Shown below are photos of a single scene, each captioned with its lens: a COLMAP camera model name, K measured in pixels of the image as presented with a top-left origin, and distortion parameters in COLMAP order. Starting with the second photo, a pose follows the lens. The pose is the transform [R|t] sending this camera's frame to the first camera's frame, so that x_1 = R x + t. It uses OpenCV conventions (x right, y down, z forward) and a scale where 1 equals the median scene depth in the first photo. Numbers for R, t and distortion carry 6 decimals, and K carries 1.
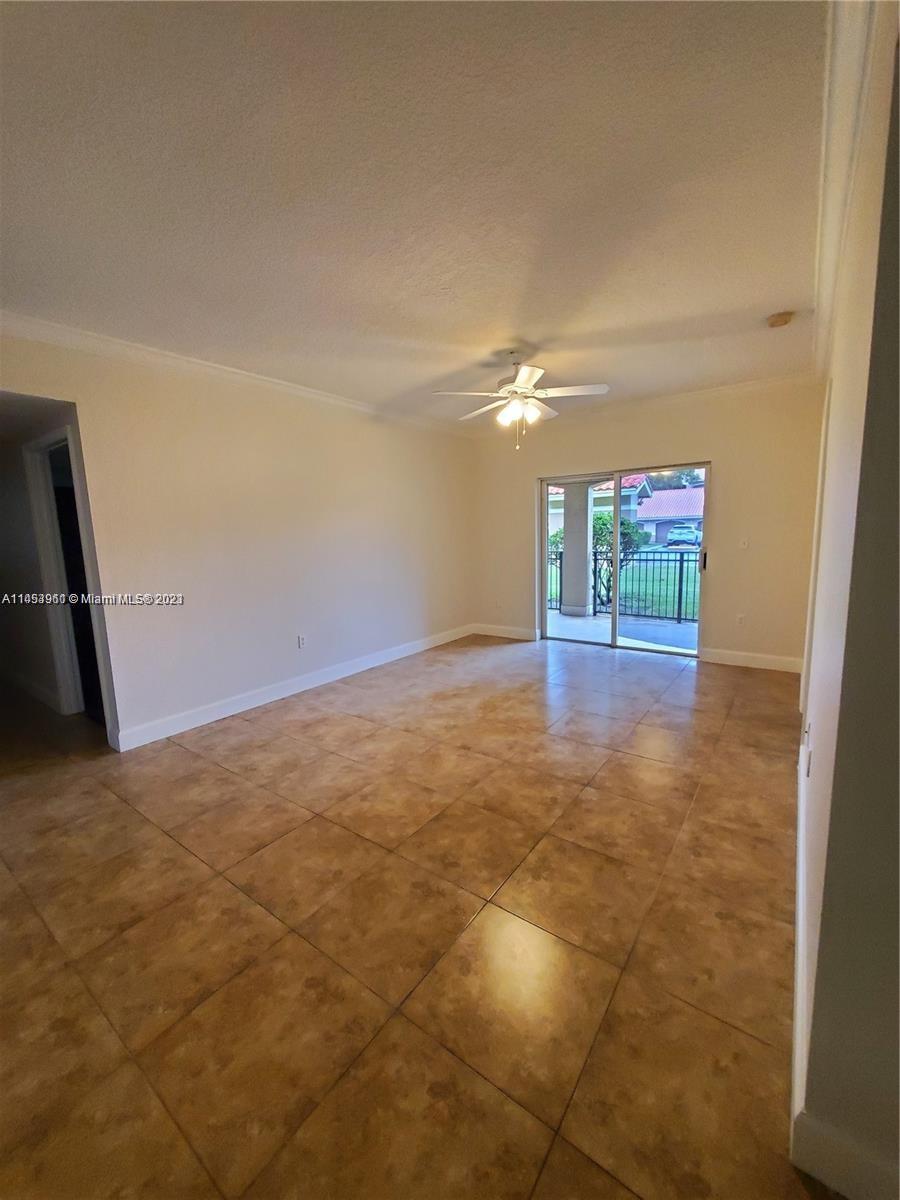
lens RADIAL K [[473.2, 0, 455.6], [0, 473.2, 599.3], [0, 0, 1]] dist [-0.001115, -0.000990]
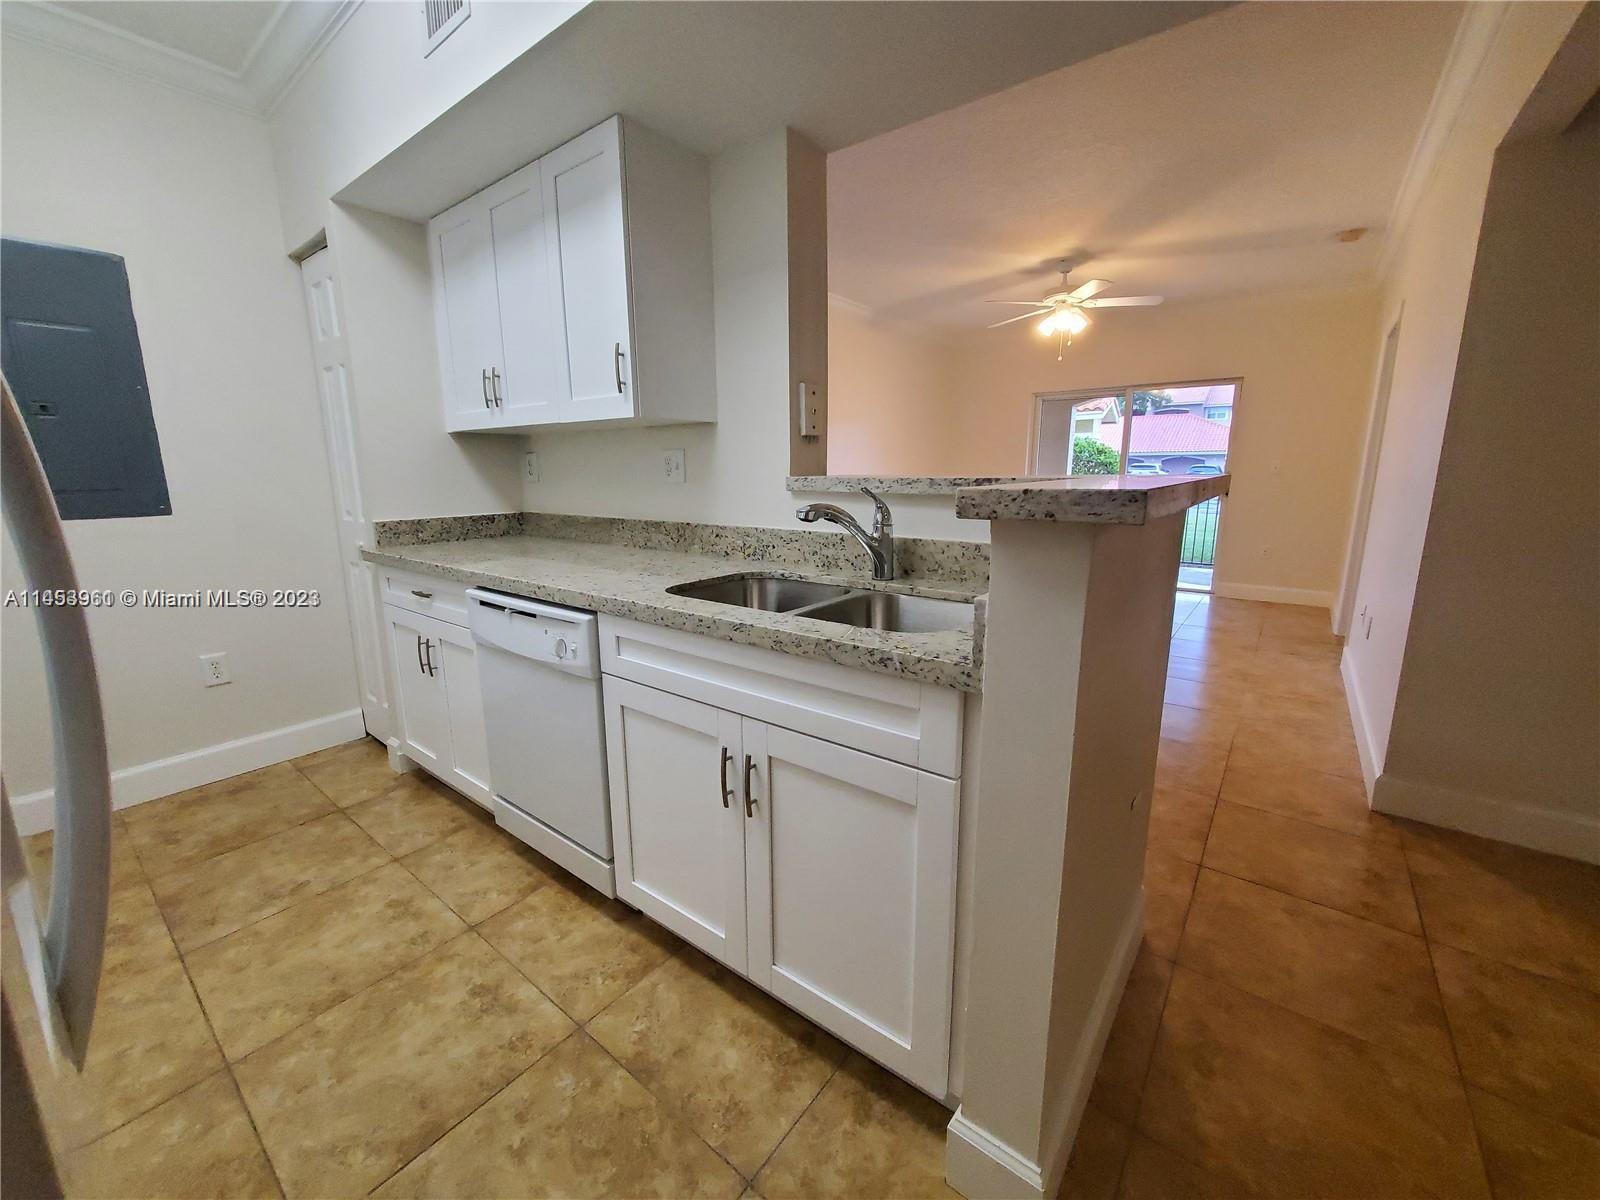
lens RADIAL K [[637.6, 0, 800.0], [0, 637.6, 600.0], [0, 0, 1]] dist [-0.001200, -0.000417]
pose [[0.999232, 0.024385, -0.030668, -0.095111], [-0.022466, 0.997858, 0.061437, 0.028503], [0.032101, -0.060700, 0.997640, -0.097296]]
